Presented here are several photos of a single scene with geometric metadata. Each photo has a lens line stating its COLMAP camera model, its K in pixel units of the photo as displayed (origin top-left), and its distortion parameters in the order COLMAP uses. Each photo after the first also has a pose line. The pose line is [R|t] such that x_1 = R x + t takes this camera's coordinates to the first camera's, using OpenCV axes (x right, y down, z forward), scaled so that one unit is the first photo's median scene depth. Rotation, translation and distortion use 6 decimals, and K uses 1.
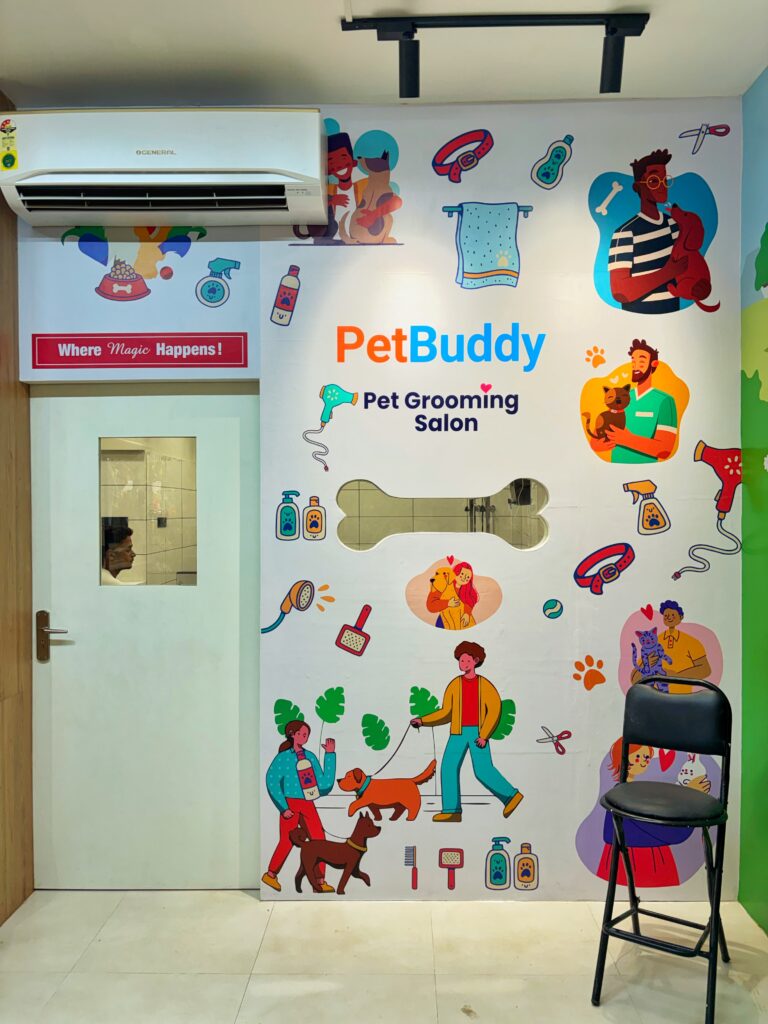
lens RADIAL K [[774.8, 0, 387.4], [0, 774.8, 508.8], [0, 0, 1]] dist [0.038439, -0.054184]
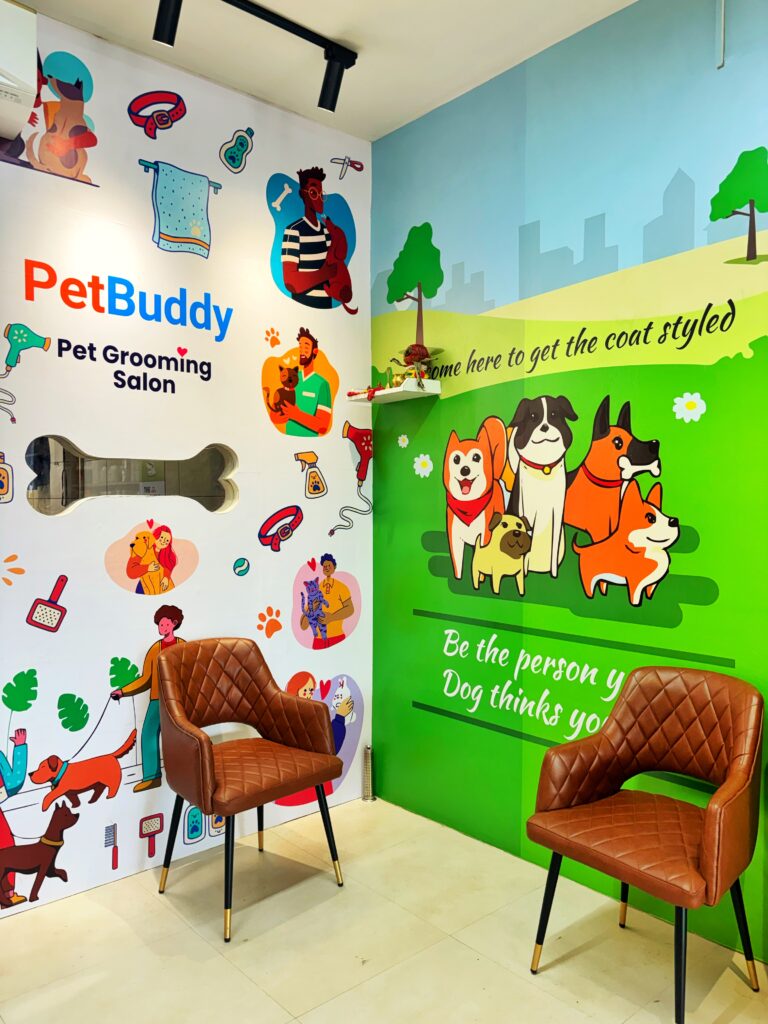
lens RADIAL K [[774.8, 0, 390.4], [0, 774.8, 518.1], [0, 0, 1]] dist [0.038439, -0.054184]
pose [[0.731121, -0.012489, 0.682133, -0.368033], [0.005992, 0.999911, 0.011886, 0.049708], [-0.682222, -0.004603, 0.731131, 0.073934]]
